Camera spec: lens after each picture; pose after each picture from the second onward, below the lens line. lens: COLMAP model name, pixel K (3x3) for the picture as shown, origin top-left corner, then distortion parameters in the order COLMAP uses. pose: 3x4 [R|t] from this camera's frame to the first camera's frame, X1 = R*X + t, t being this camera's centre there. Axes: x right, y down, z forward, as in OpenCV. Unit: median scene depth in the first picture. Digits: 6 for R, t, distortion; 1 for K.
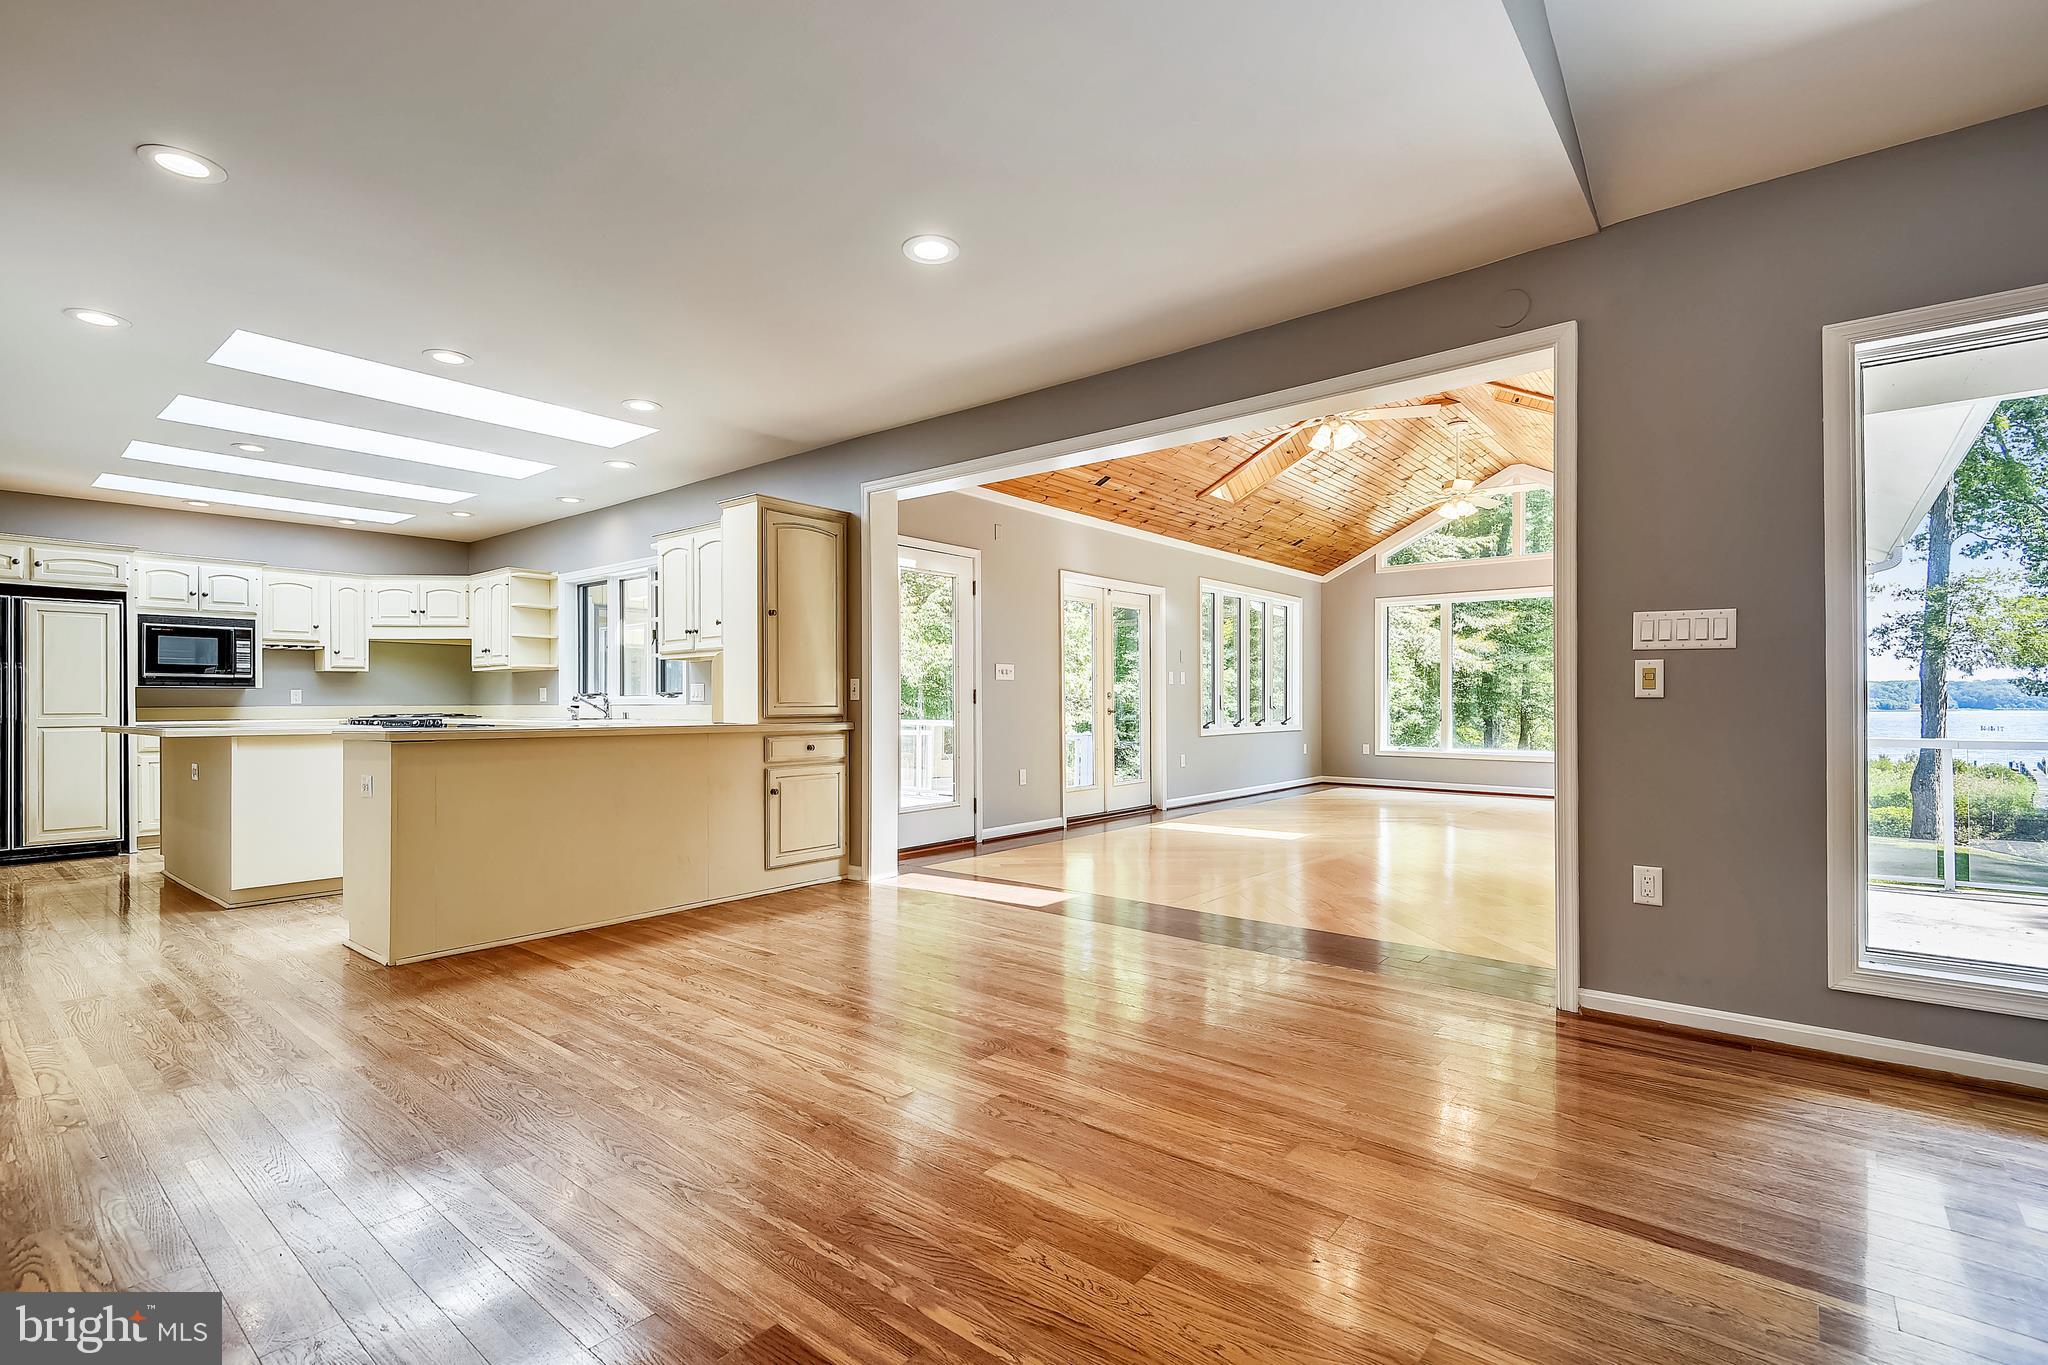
lens RADIAL K [[944.5, 0, 1007.4], [0, 944.5, 693.5], [0, 0, 1]] dist [0.002024, -0.001246]
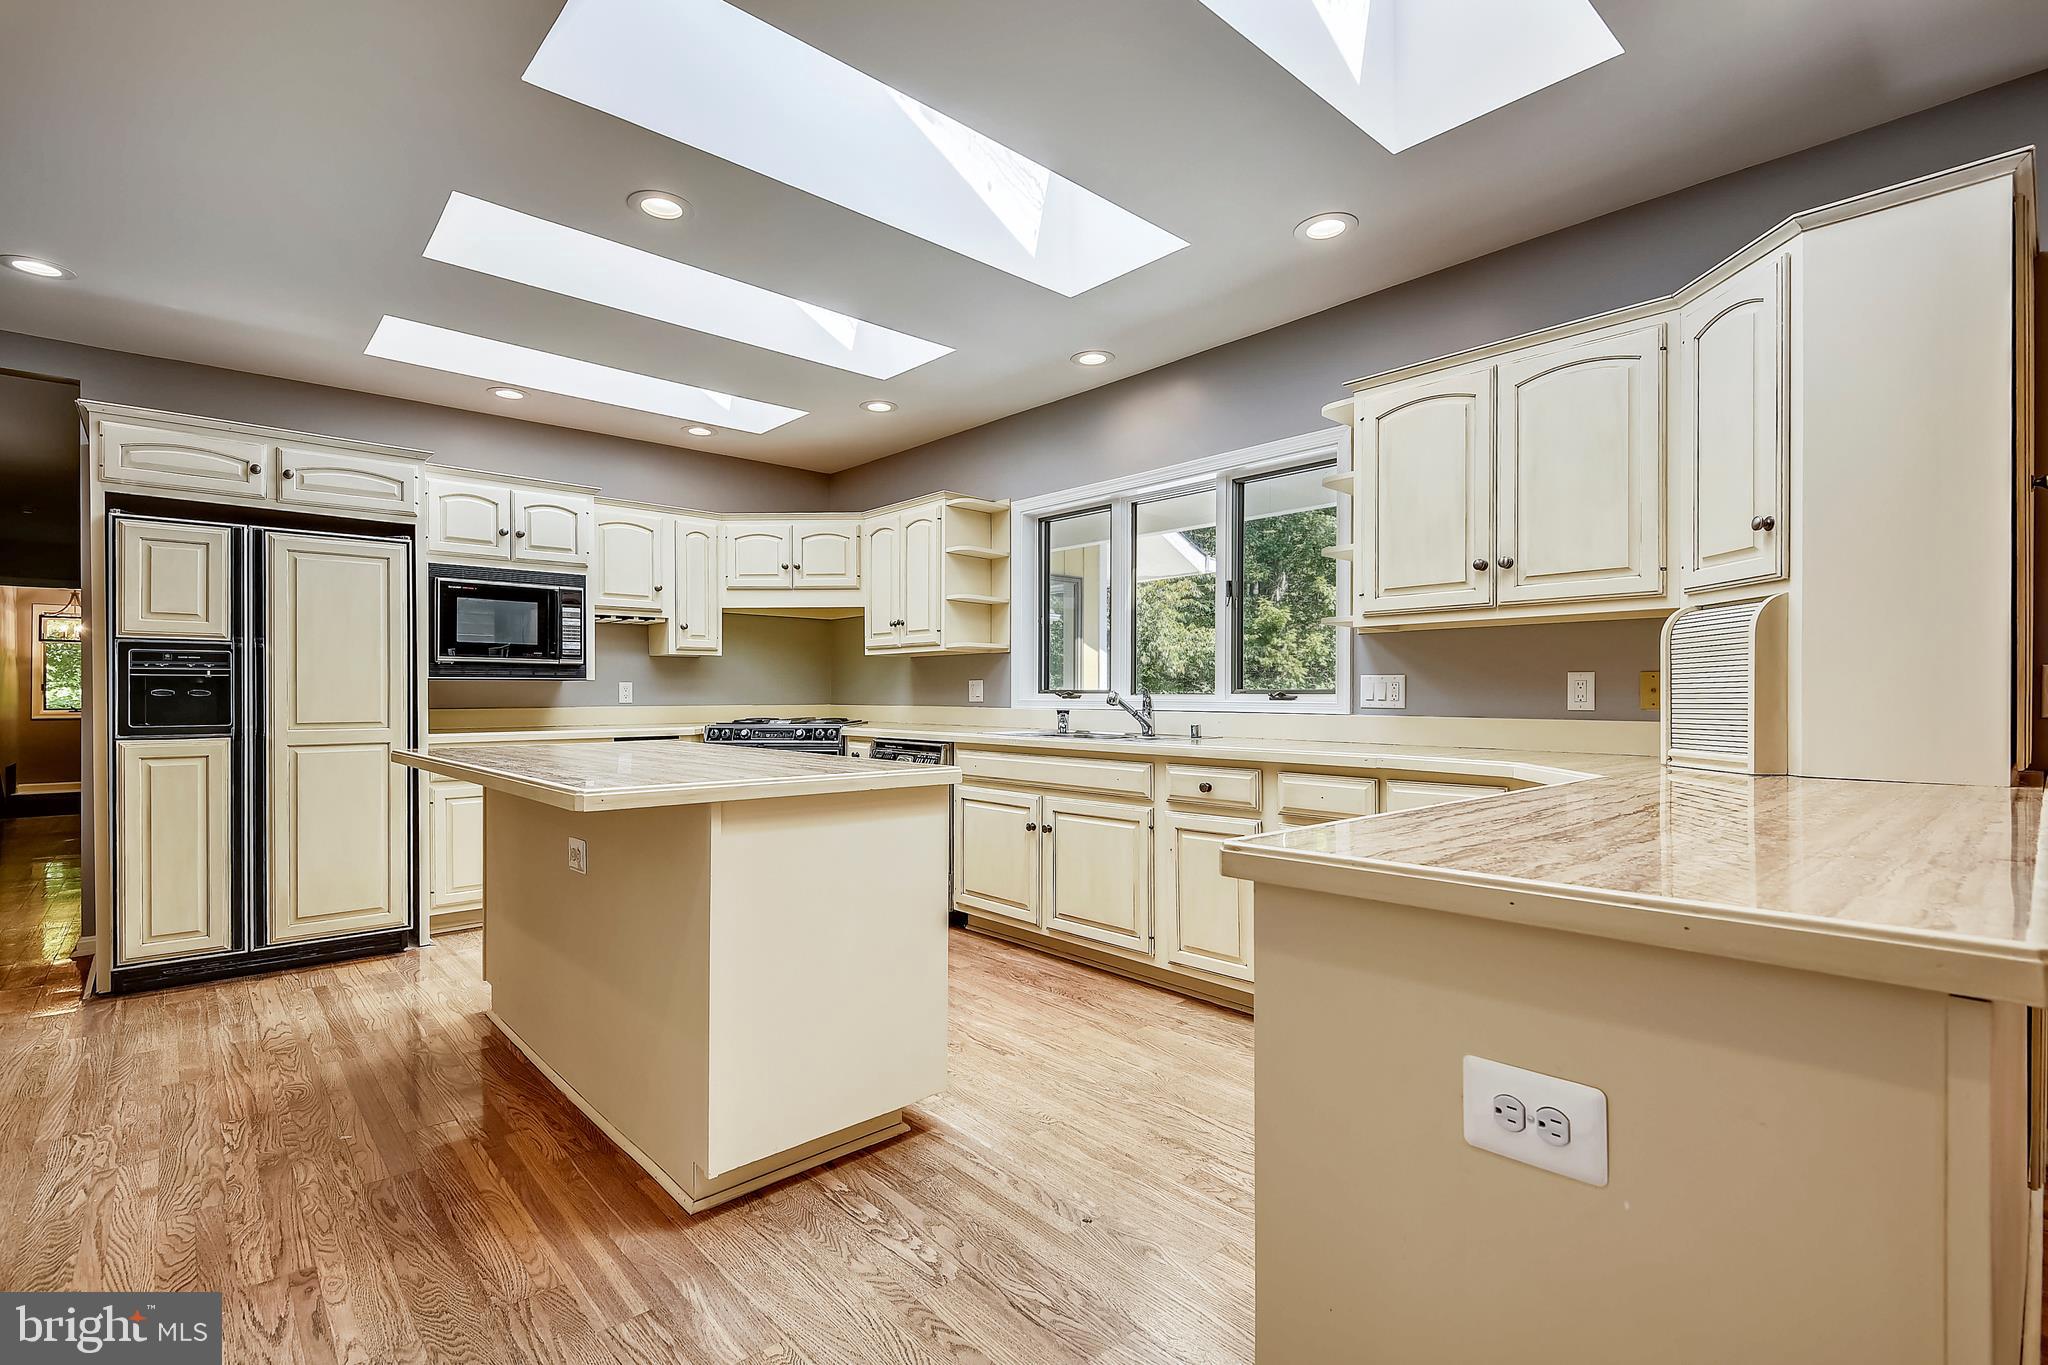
lens RADIAL K [[944.5, 0, 1024.0], [0, 944.5, 691.6], [0, 0, 1]] dist [0.002024, -0.001246]
pose [[0.989954, 0.002984, -0.141360, -0.416945], [-0.002111, 0.999978, 0.006323, -0.002886], [0.141376, -0.005961, 0.989938, 0.411094]]
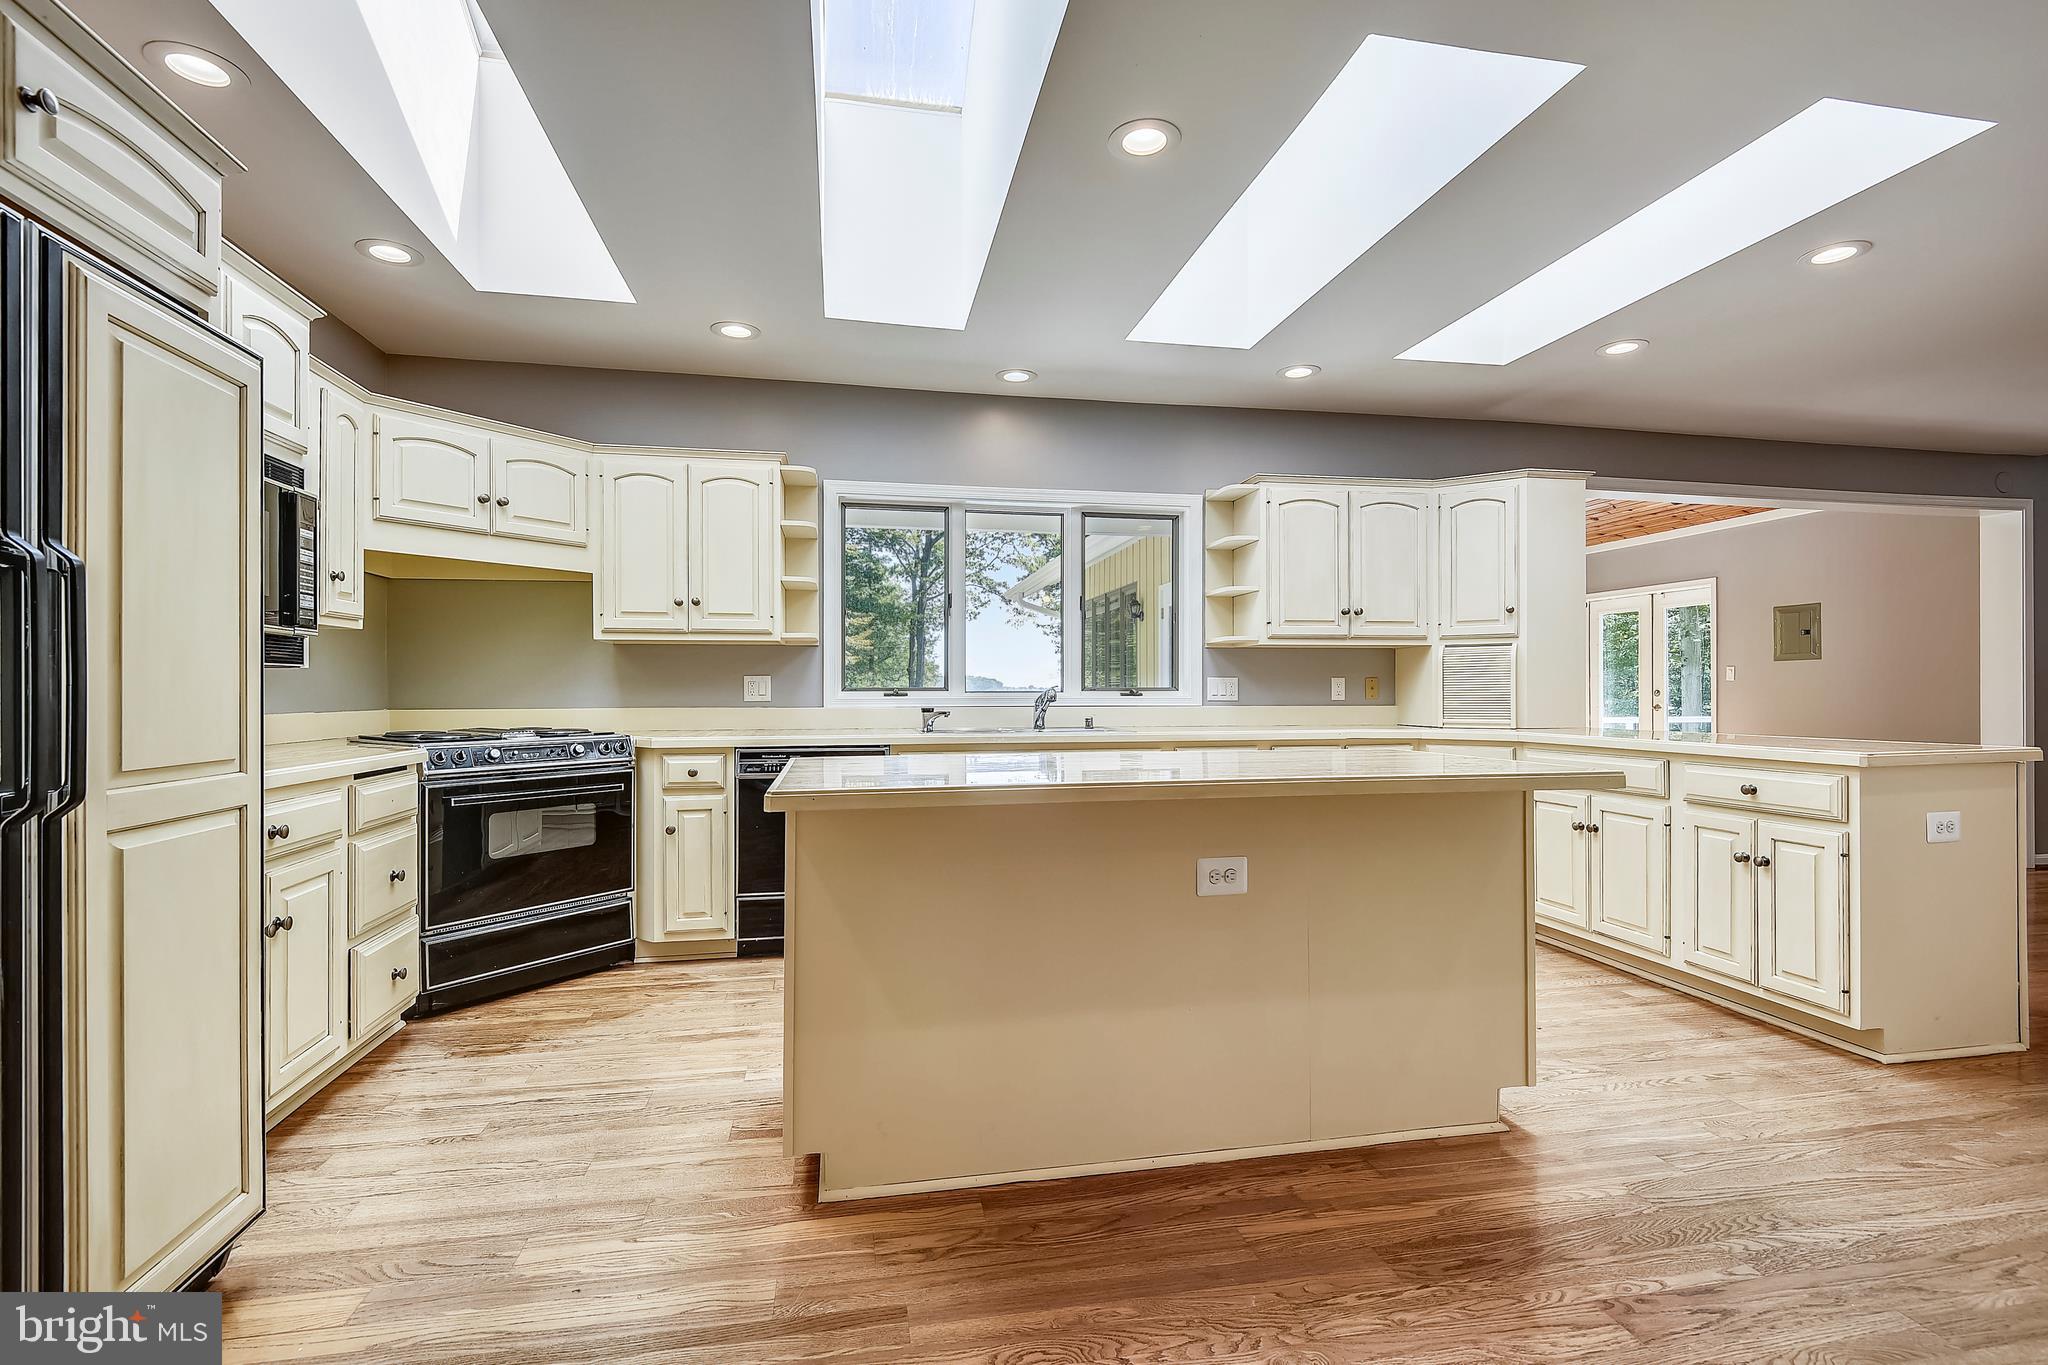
lens RADIAL K [[944.5, 0, 1015.0], [0, 944.5, 686.3], [0, 0, 1]] dist [0.002024, -0.001246]
pose [[0.632401, 0.005774, 0.774620, -0.932772], [-0.007335, 0.999972, -0.001465, -0.000259], [-0.774607, -0.004755, 0.632426, 0.602404]]
